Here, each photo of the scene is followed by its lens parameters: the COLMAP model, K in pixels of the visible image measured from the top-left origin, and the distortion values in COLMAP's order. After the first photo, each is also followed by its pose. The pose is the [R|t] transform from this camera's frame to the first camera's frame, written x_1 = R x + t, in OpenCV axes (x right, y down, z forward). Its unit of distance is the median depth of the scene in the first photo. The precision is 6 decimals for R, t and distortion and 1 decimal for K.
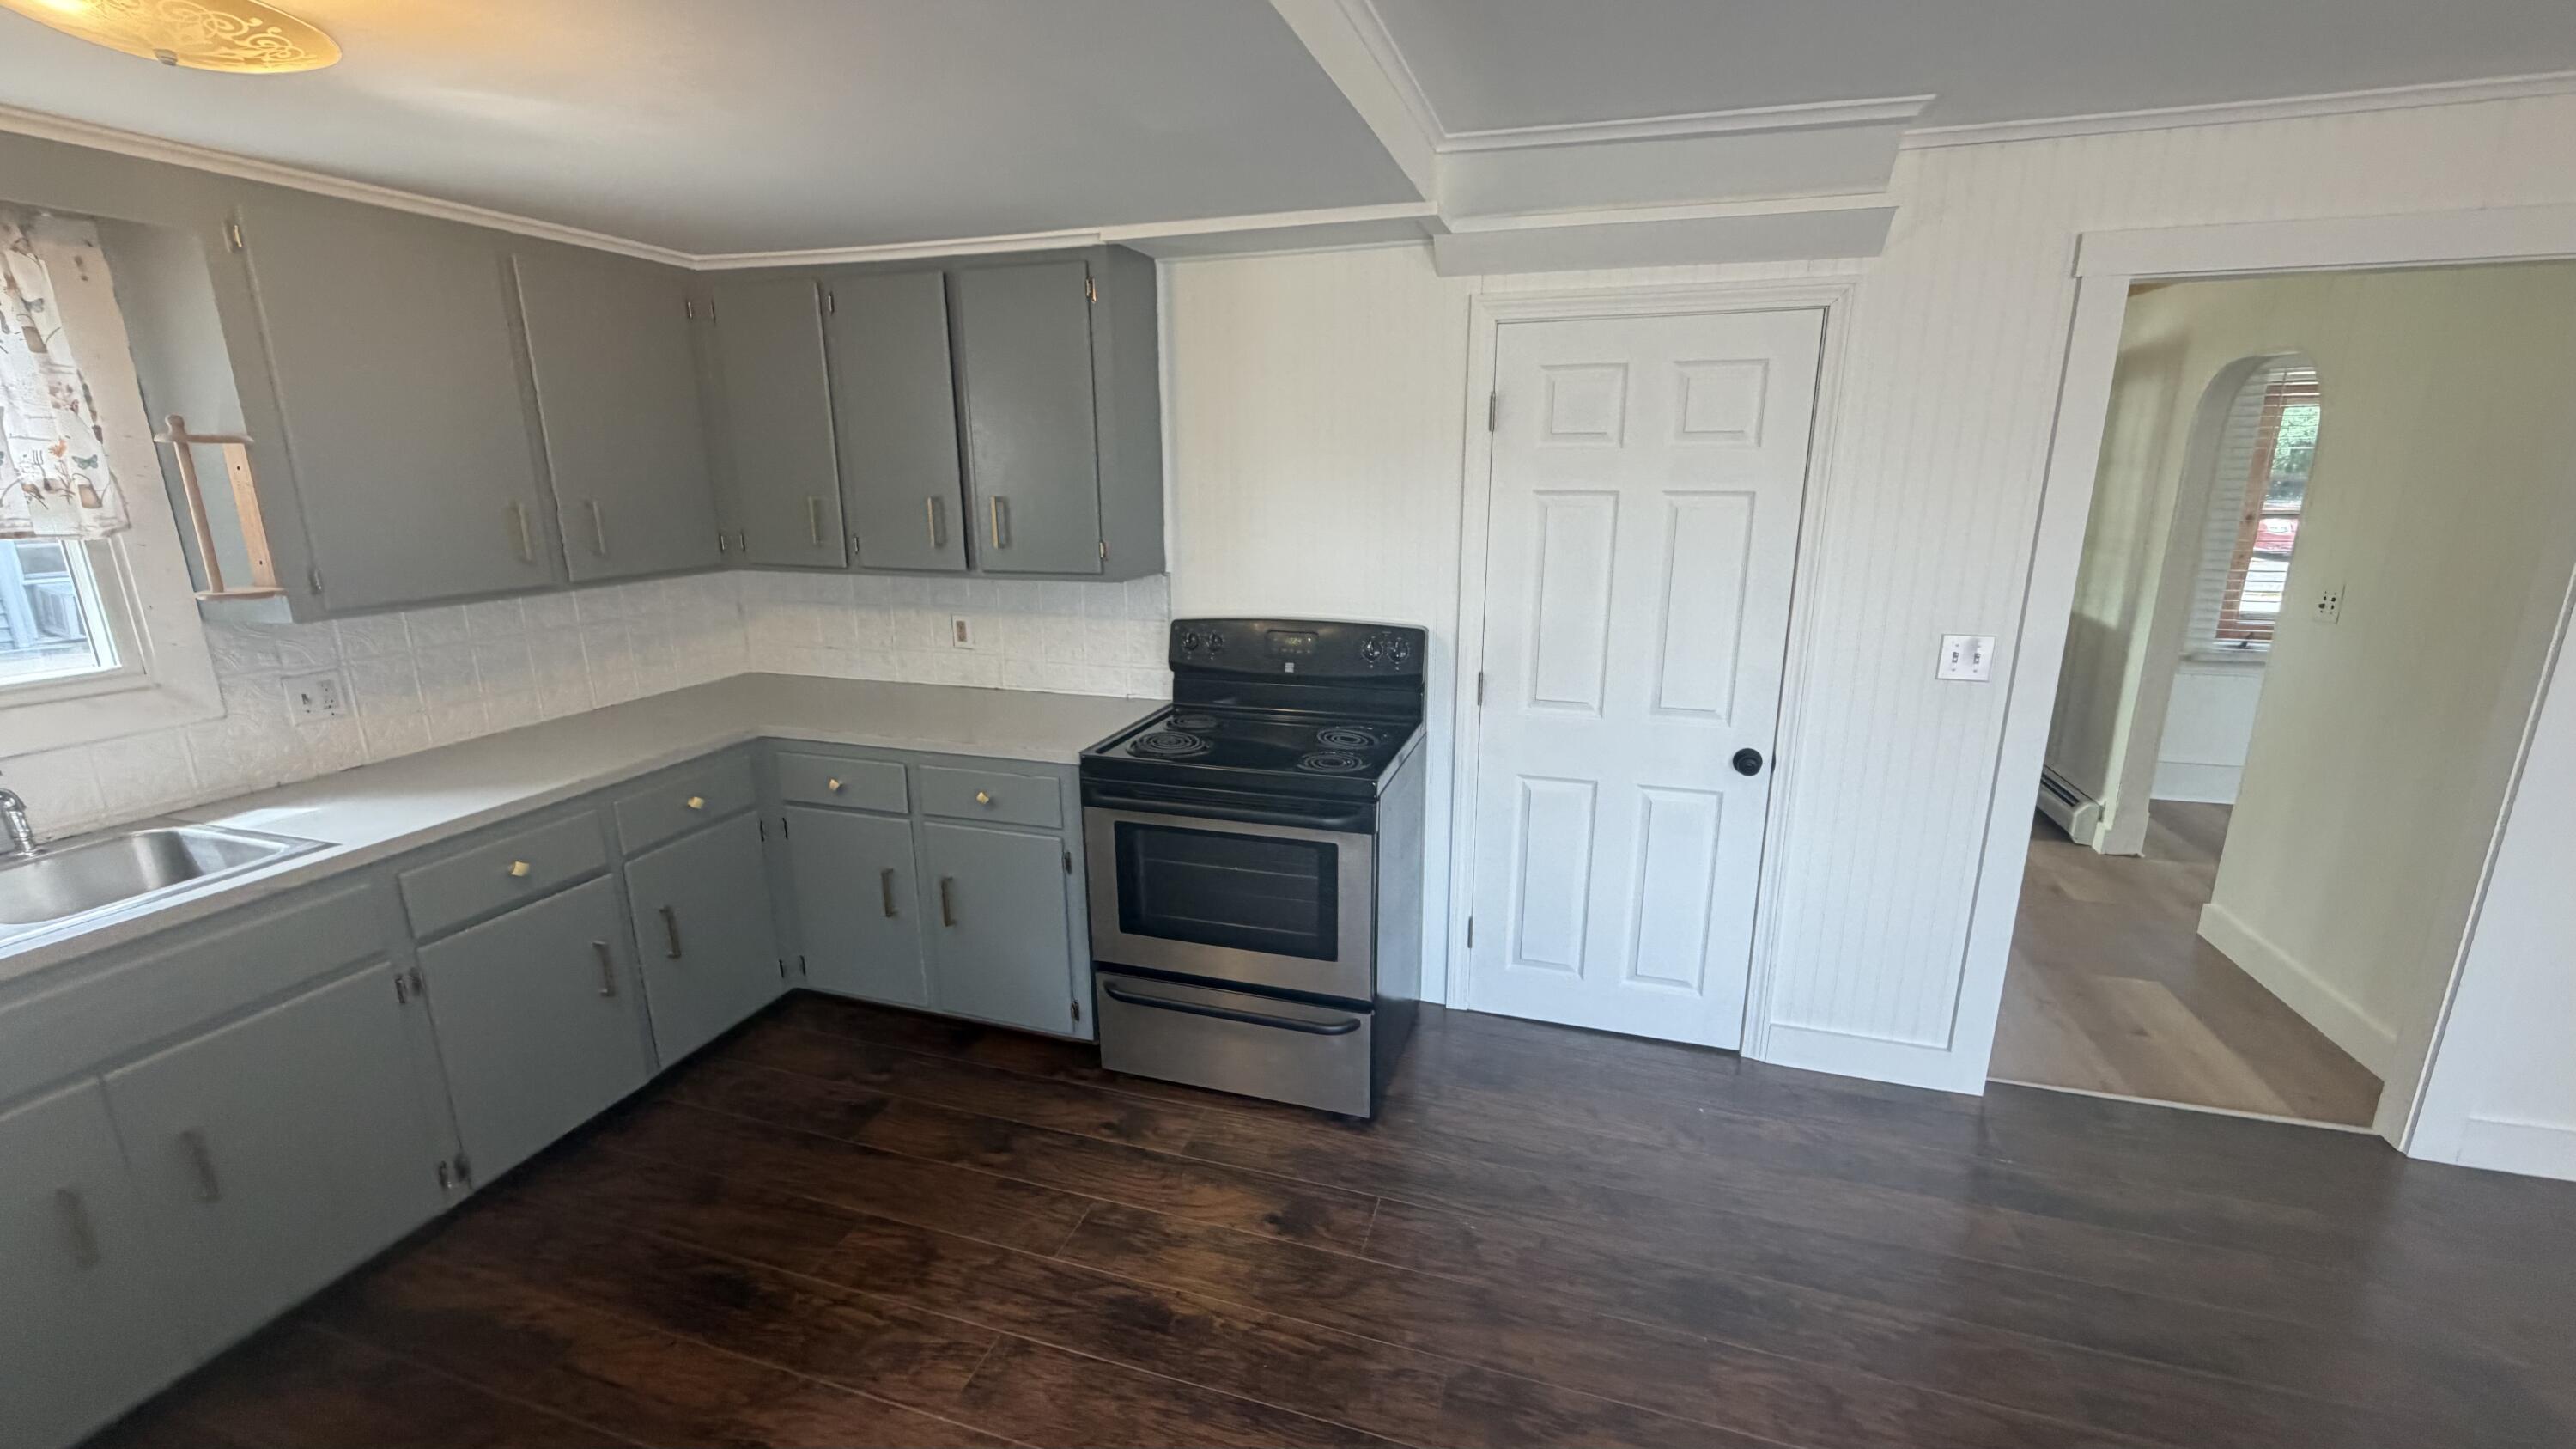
lens RADIAL K [[1018.7, 0, 1285.6], [0, 1018.7, 723.6], [0, 0, 1]] dist [-0.002938, 0.000098]
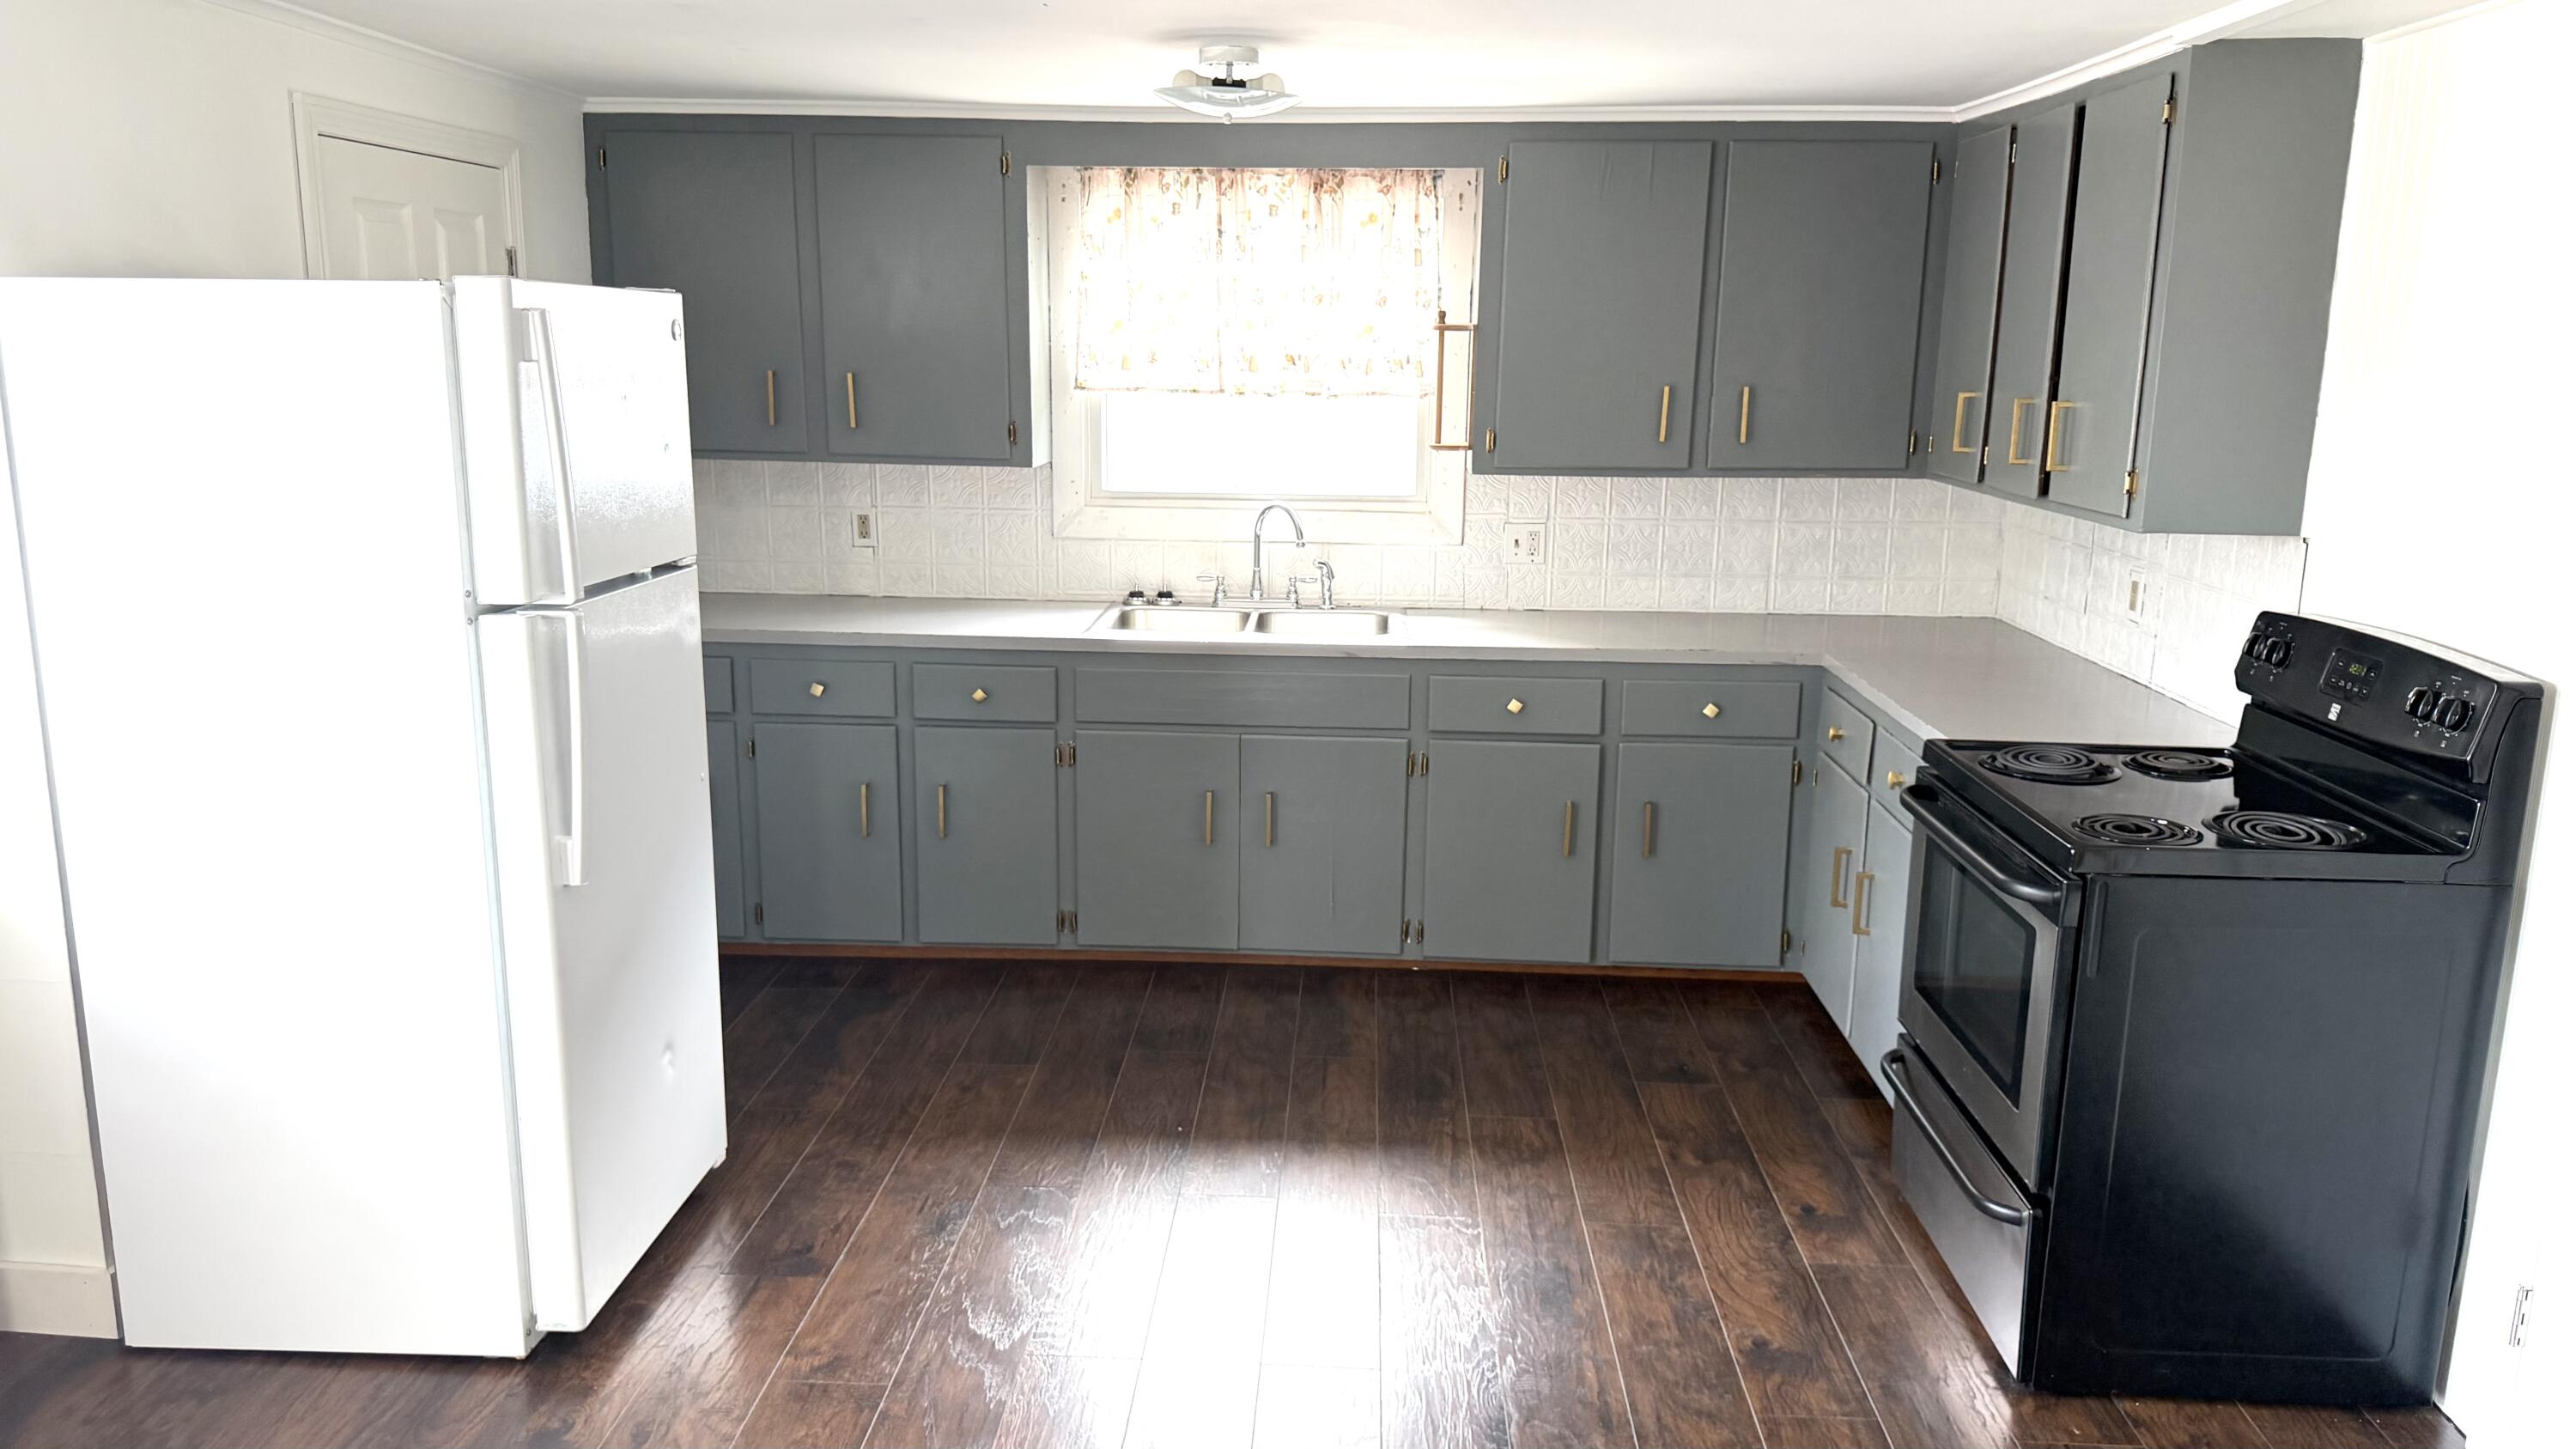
lens RADIAL K [[1775.6, 0, 1277.4], [0, 1775.6, 736.5], [0, 0, 1]] dist [0.005953, -0.016677]
pose [[0.252318, 0.216952, -0.943010, 0.872064], [-0.248281, 0.956432, 0.153608, -0.050895], [0.935250, 0.195373, 0.295189, 0.150411]]
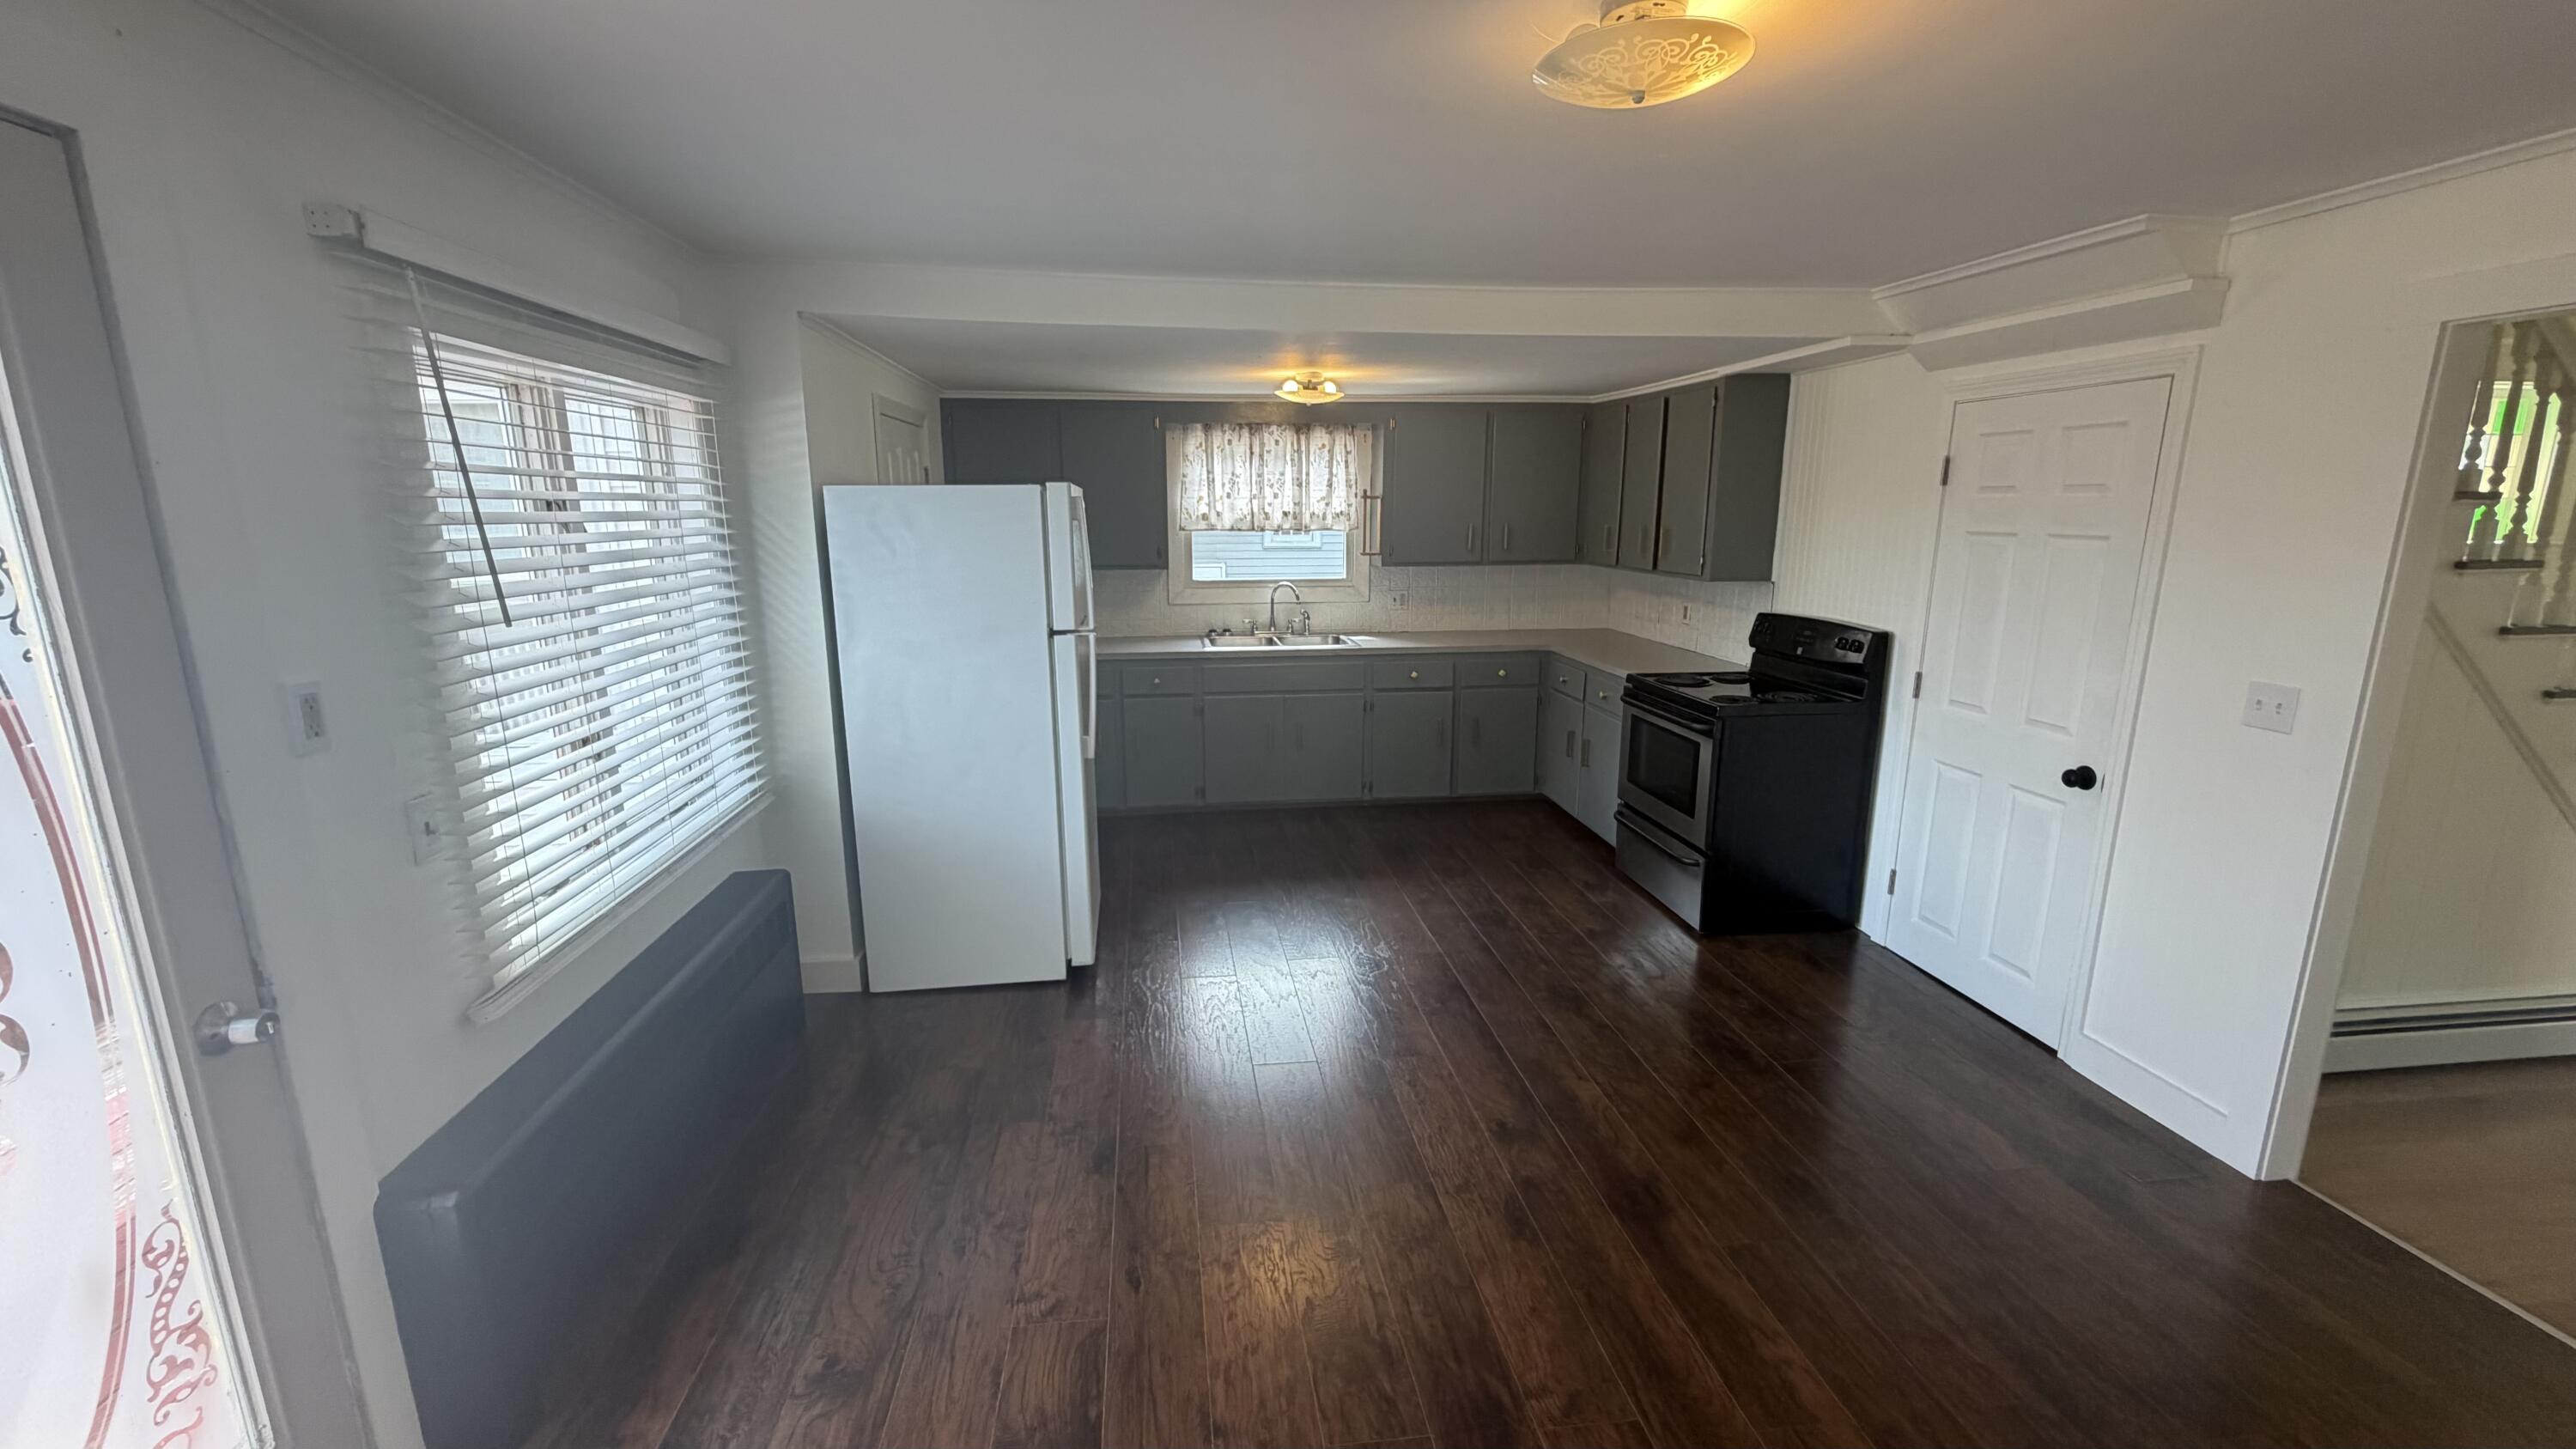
lens RADIAL K [[1018.7, 0, 1281.6], [0, 1018.7, 717.4], [0, 0, 1]] dist [-0.002938, 0.000098]
pose [[0.419676, 0.189541, -0.887663, 1.053220], [-0.221214, 0.969824, 0.102497, 0.053763], [0.880305, 0.153348, 0.448941, -0.277790]]
